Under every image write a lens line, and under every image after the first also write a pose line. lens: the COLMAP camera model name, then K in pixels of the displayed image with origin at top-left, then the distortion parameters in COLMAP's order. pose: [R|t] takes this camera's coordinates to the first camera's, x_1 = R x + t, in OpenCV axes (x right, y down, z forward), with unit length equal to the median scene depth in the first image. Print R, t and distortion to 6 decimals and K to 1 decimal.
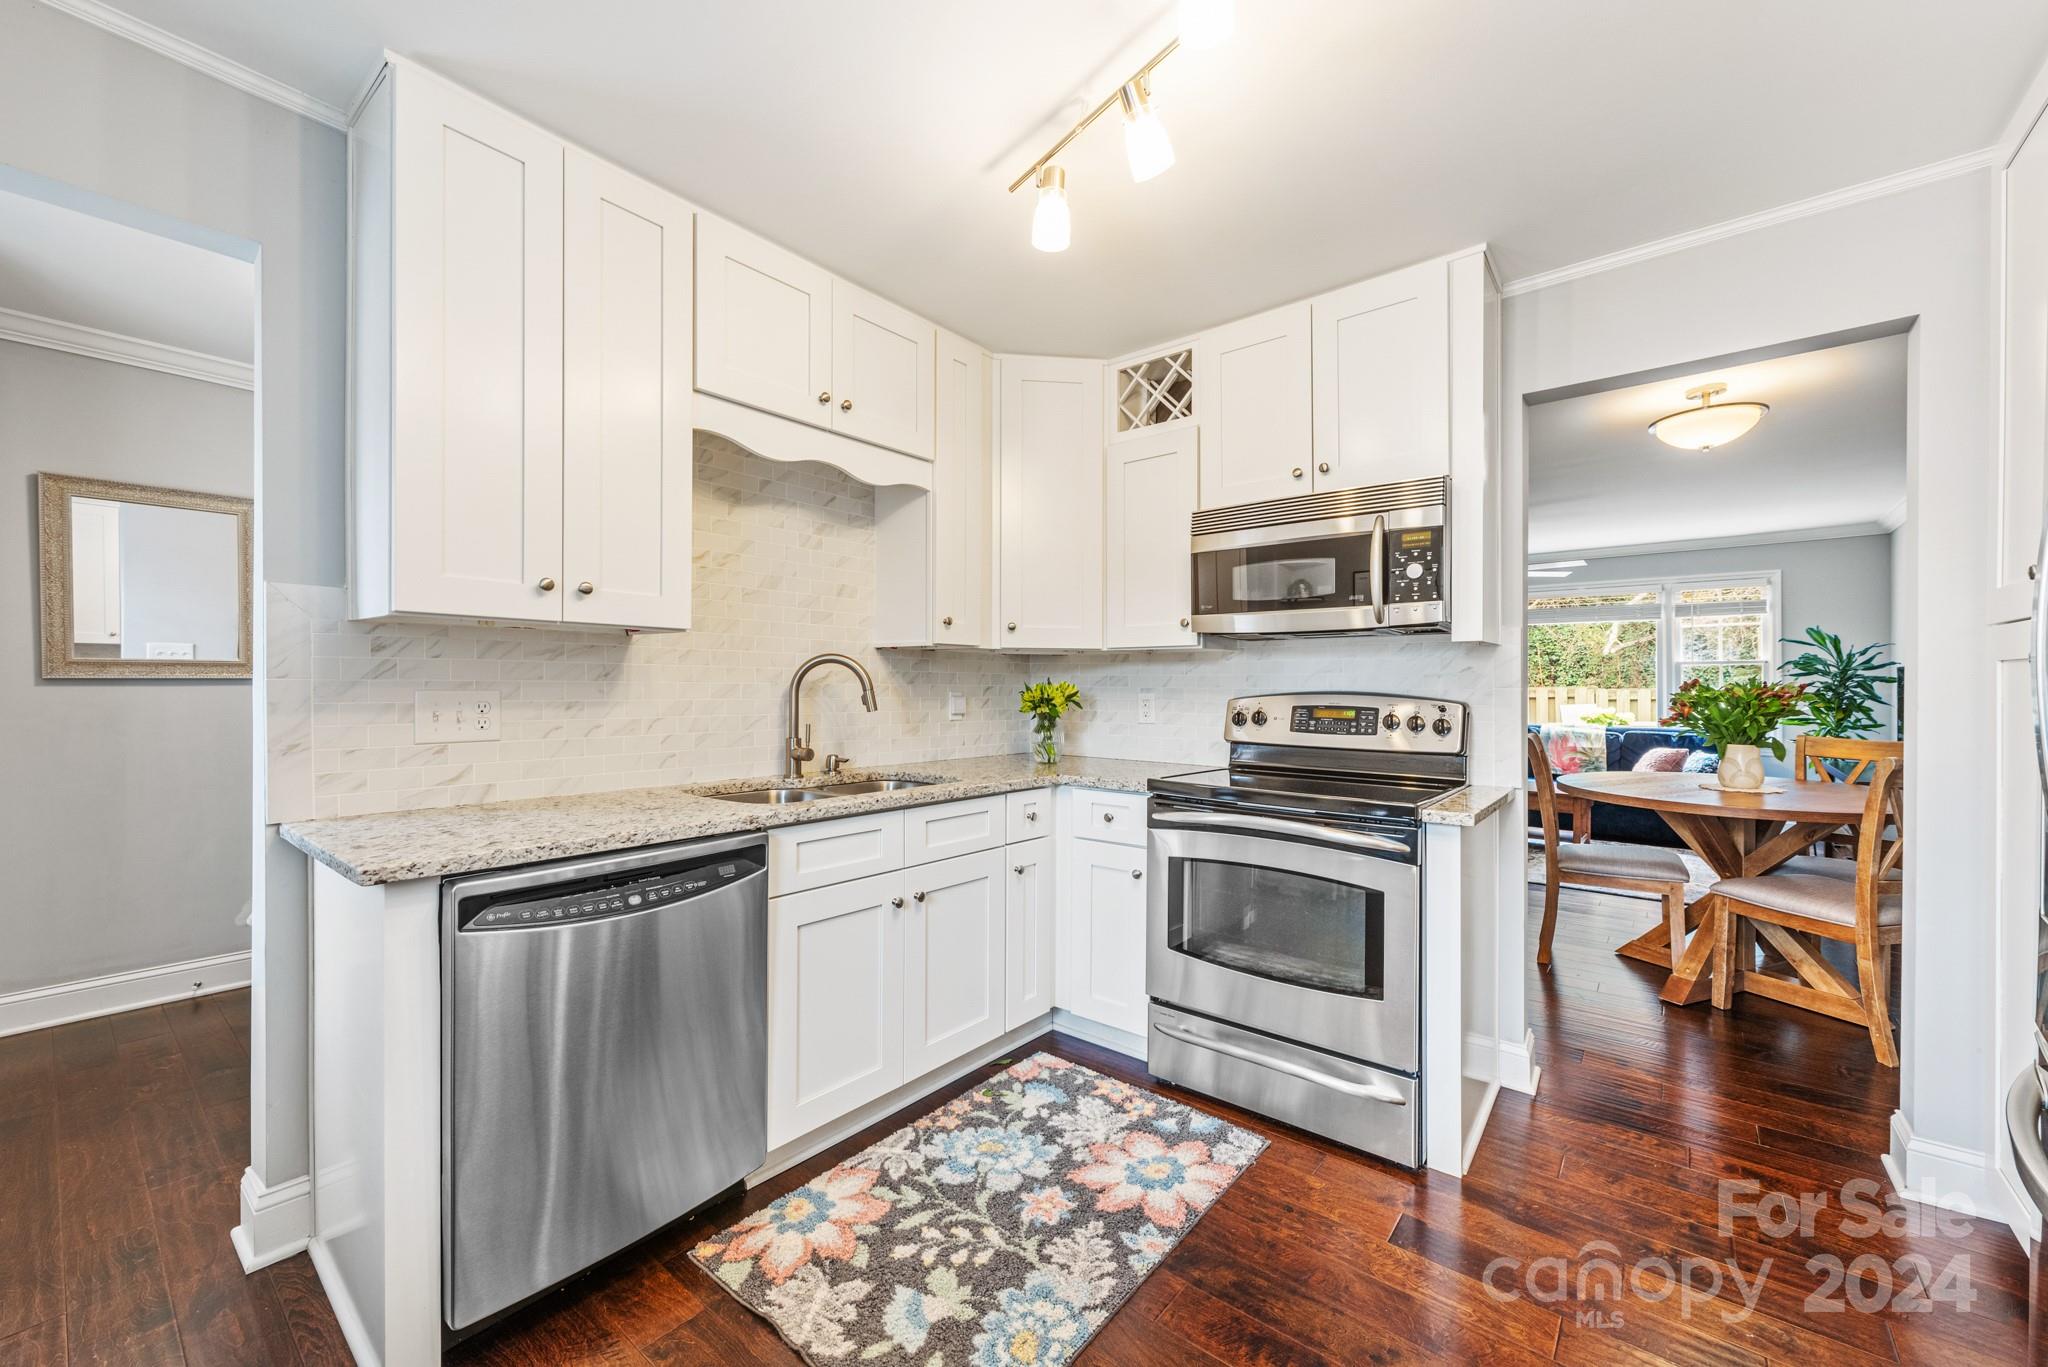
lens RADIAL K [[799.4, 0, 1025.2], [0, 799.4, 686.1], [0, 0, 1]] dist [0.006638, -0.000587]
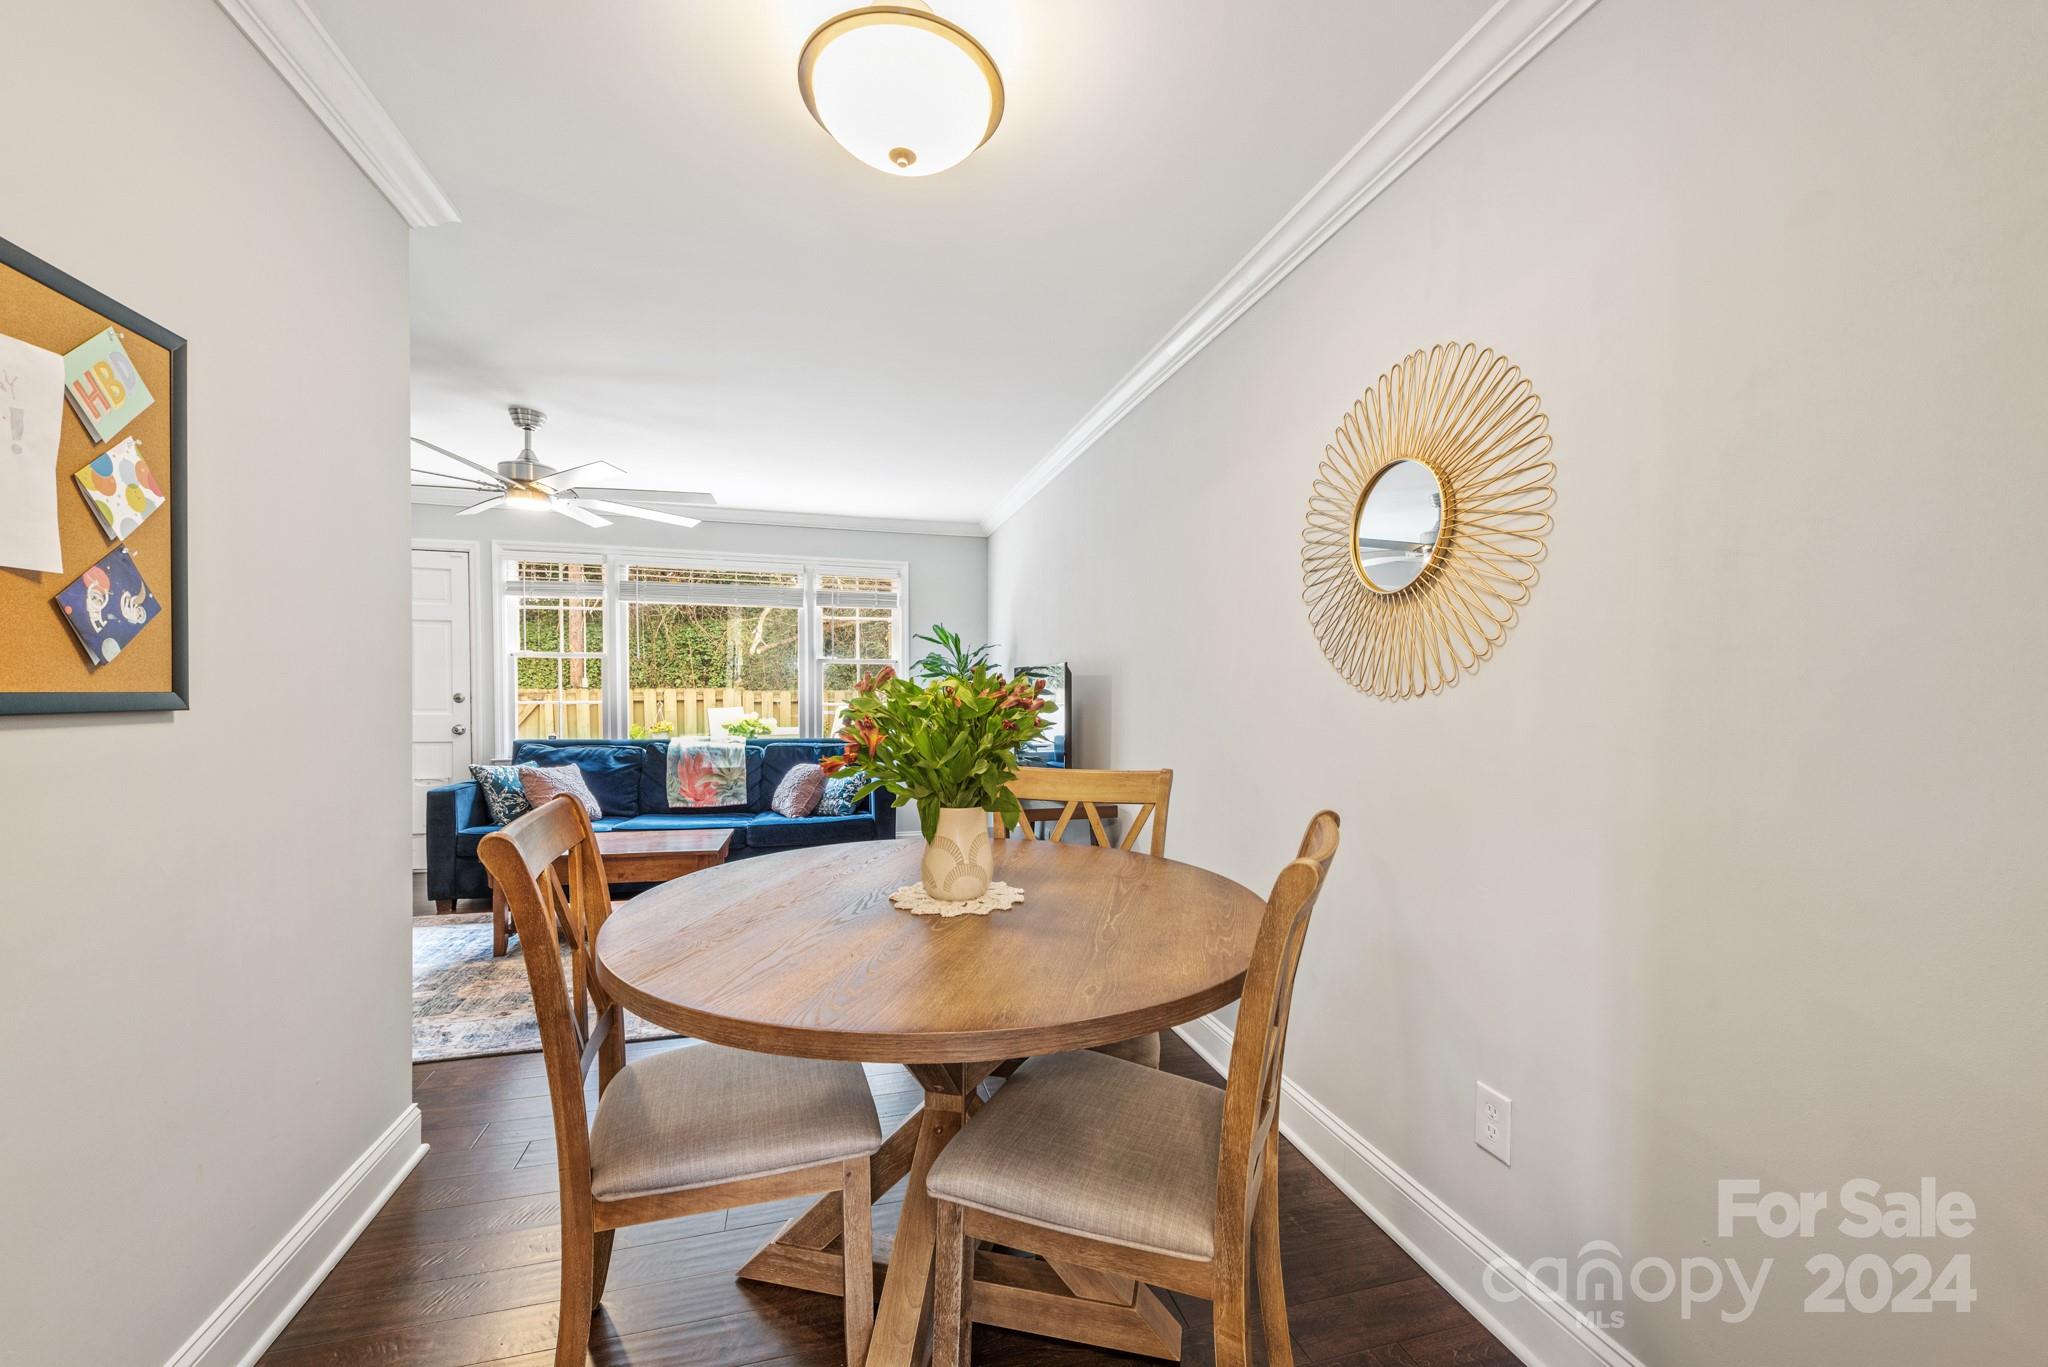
lens RADIAL K [[799.4, 0, 1038.6], [0, 799.4, 705.0], [0, 0, 1]] dist [0.006638, -0.000587]
pose [[0.569370, -0.010615, 0.822013, 0.656035], [-0.007059, 0.999817, 0.017801, 0.004483], [-0.822051, -0.015938, 0.569191, 0.861127]]
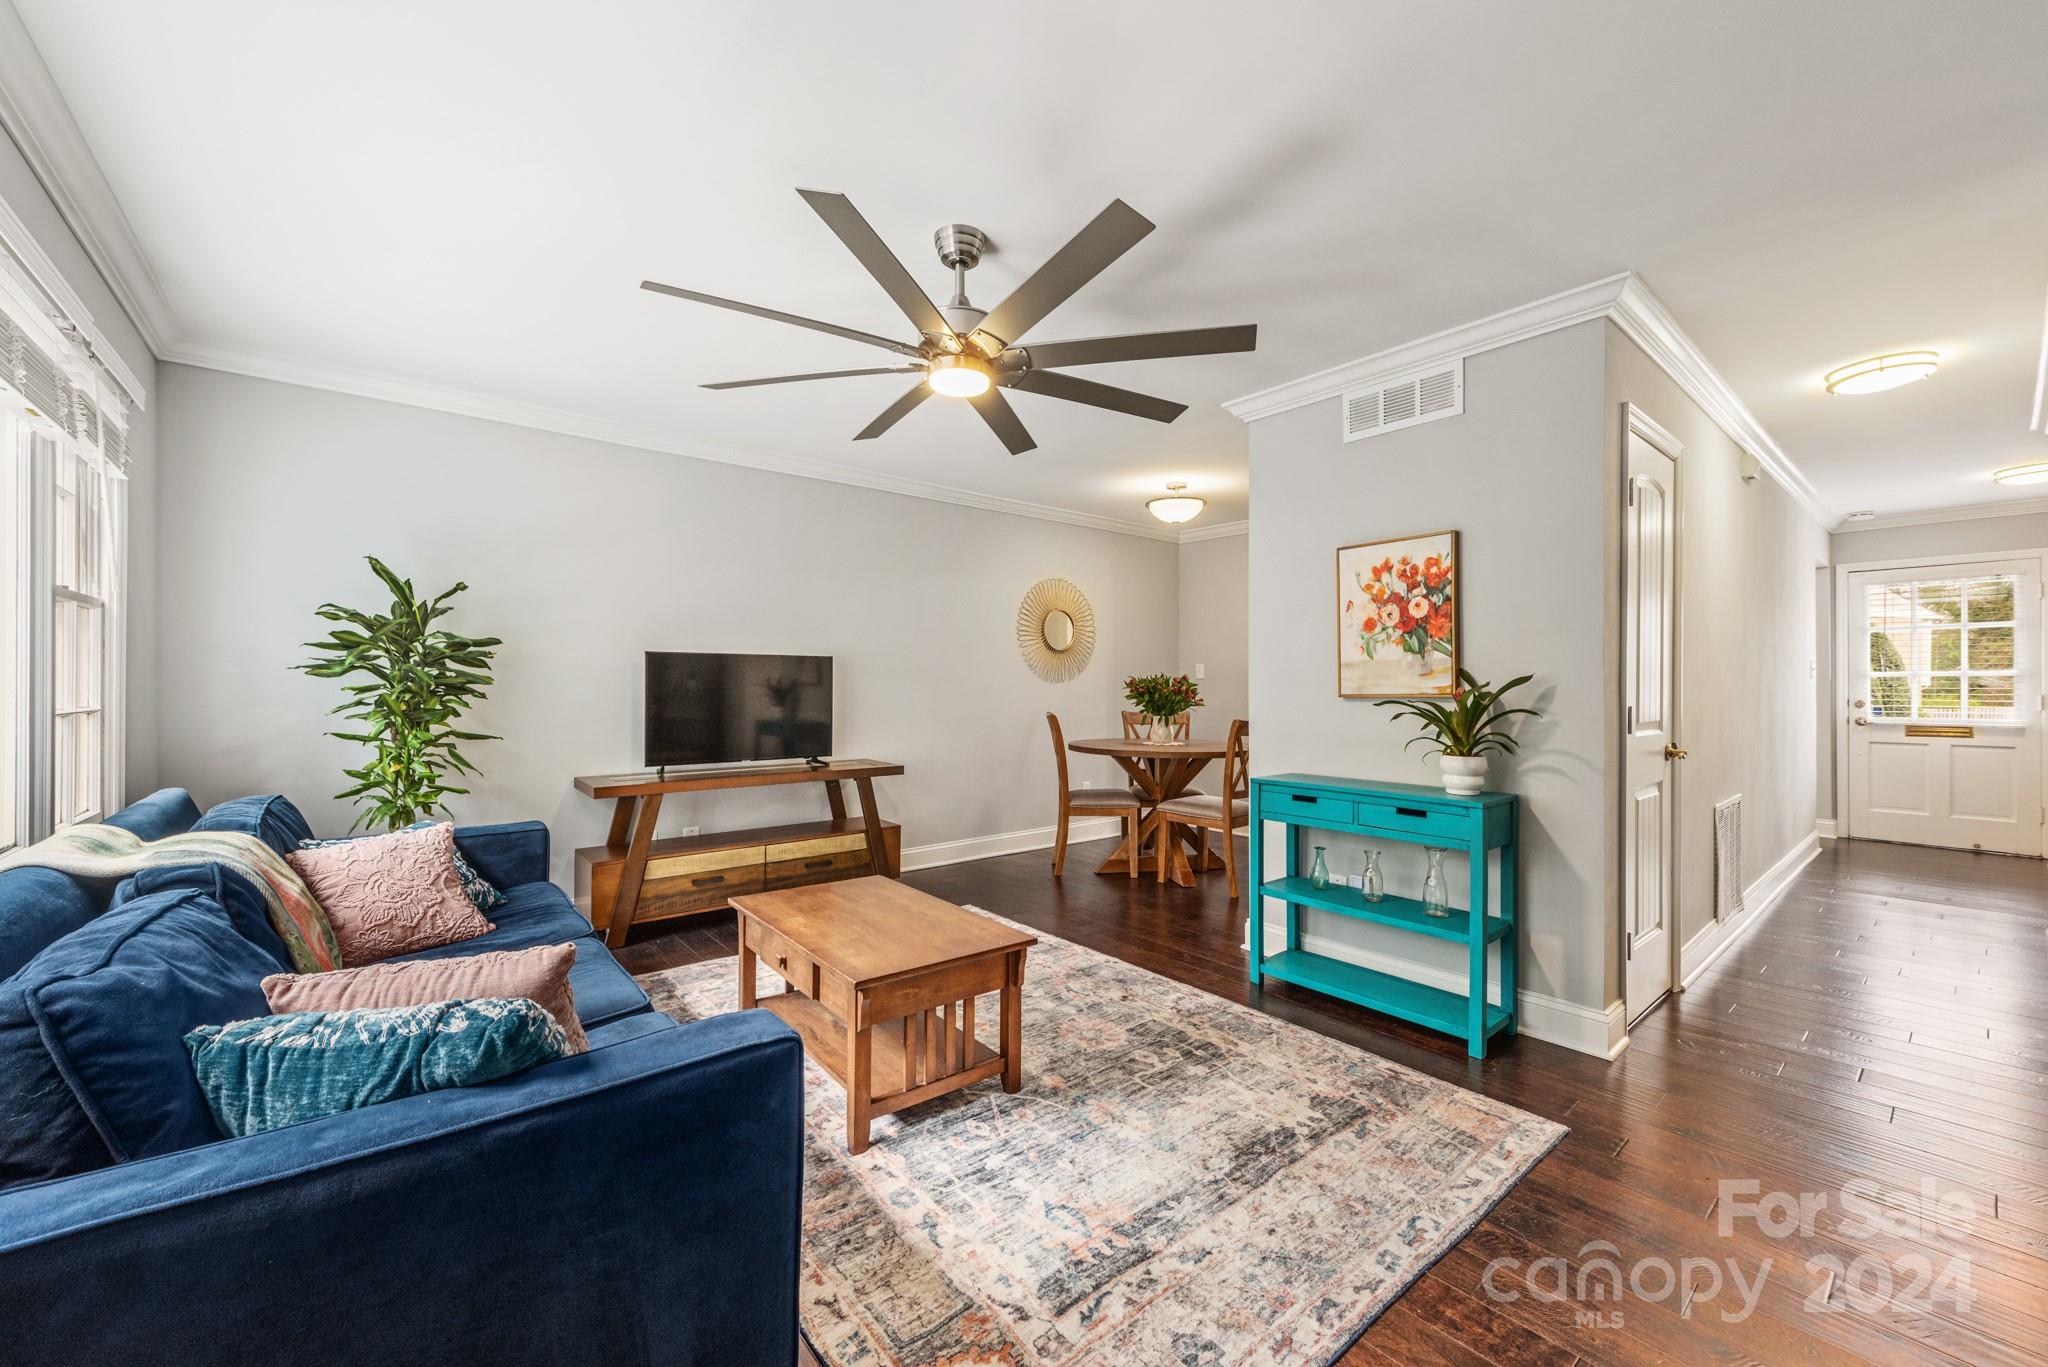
lens RADIAL K [[799.4, 0, 1028.9], [0, 799.4, 684.1], [0, 0, 1]] dist [0.006638, -0.000587]
pose [[-0.982316, -0.004915, 0.187168, 1.063534], [-0.005172, 0.999986, -0.000886, 0.013421], [-0.187161, -0.001838, -0.982327, 3.216714]]
